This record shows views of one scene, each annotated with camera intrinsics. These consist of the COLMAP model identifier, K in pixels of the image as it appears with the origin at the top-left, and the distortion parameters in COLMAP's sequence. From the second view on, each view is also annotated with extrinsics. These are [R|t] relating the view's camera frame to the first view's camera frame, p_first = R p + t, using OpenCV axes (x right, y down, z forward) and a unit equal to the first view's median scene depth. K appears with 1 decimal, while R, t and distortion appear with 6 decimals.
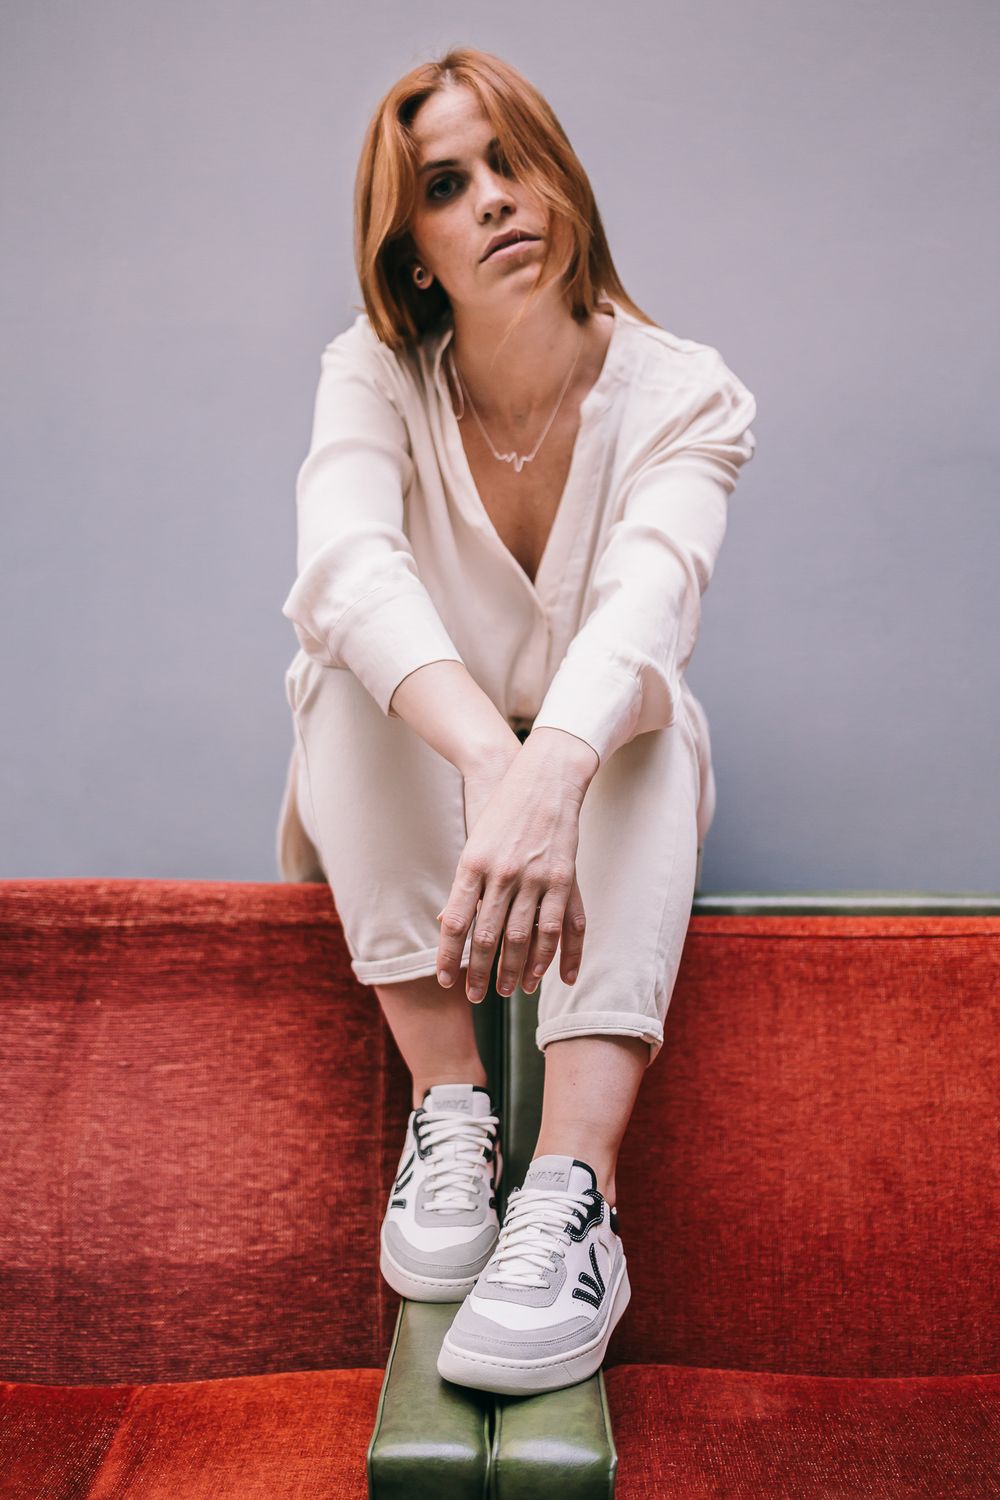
lens RADIAL K [[1650.0, 0, 489.3], [0, 1650.0, 752.5], [0, 0, 1]] dist [-0.033908, 0.000000]
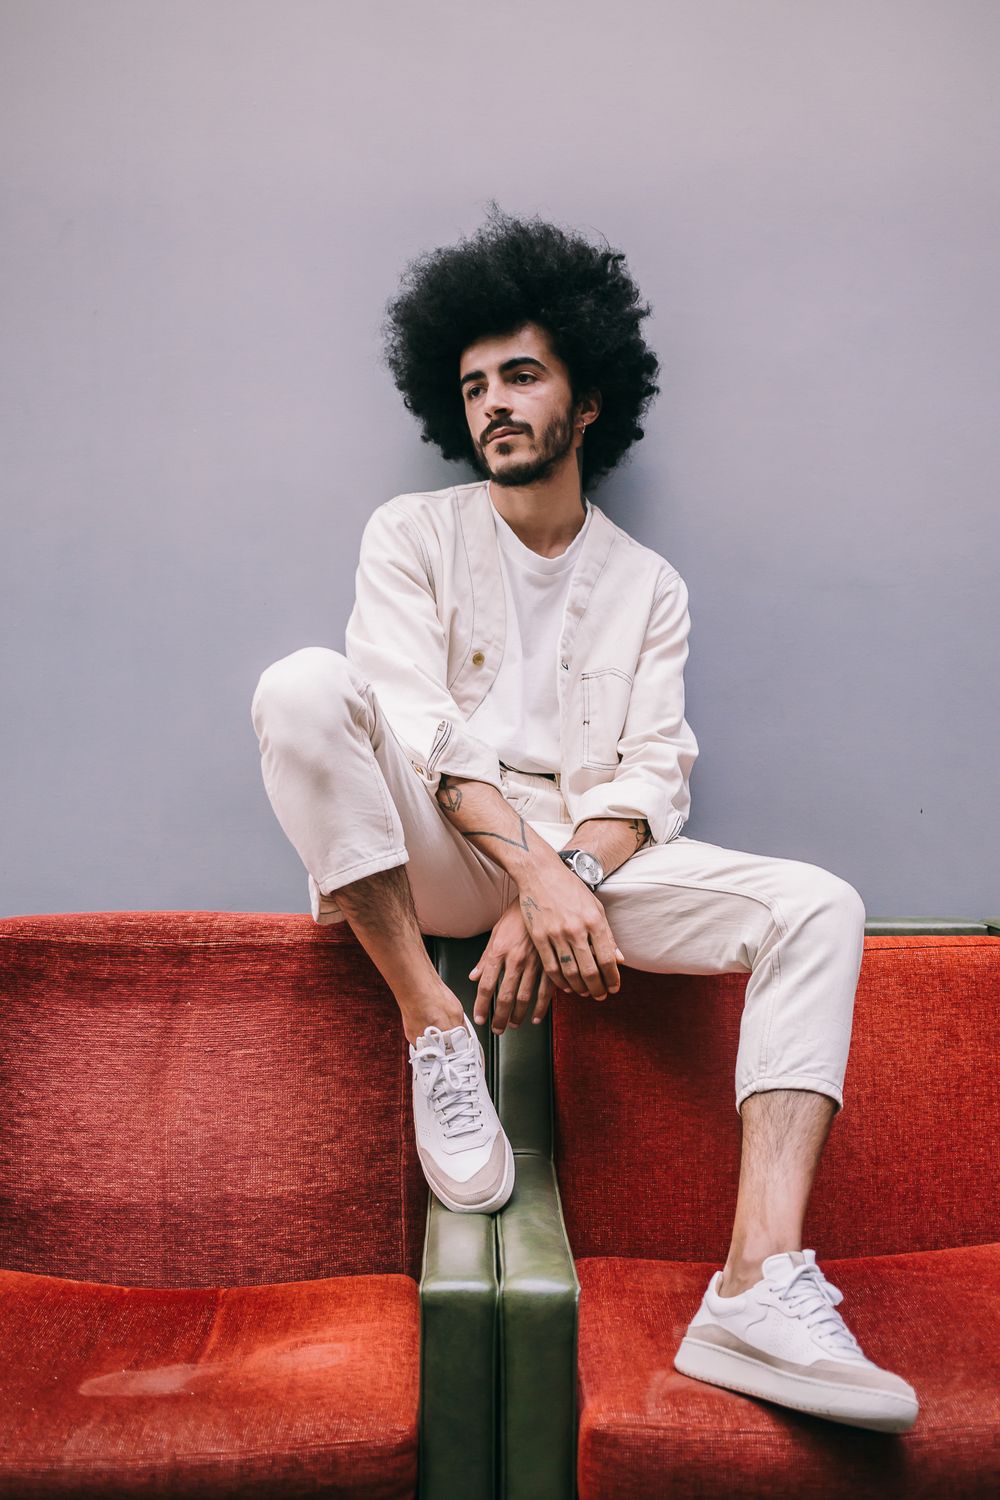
lens RADIAL K [[1650.0, 0, 506.5], [0, 1650.0, 741.6], [0, 0, 1]] dist [-0.033908, 0.000000]
pose [[0.999284, 0.002102, 0.037783, -0.033257], [-0.001344, 0.999797, -0.020085, -0.034852], [-0.037817, 0.020020, 0.999084, -0.356226]]
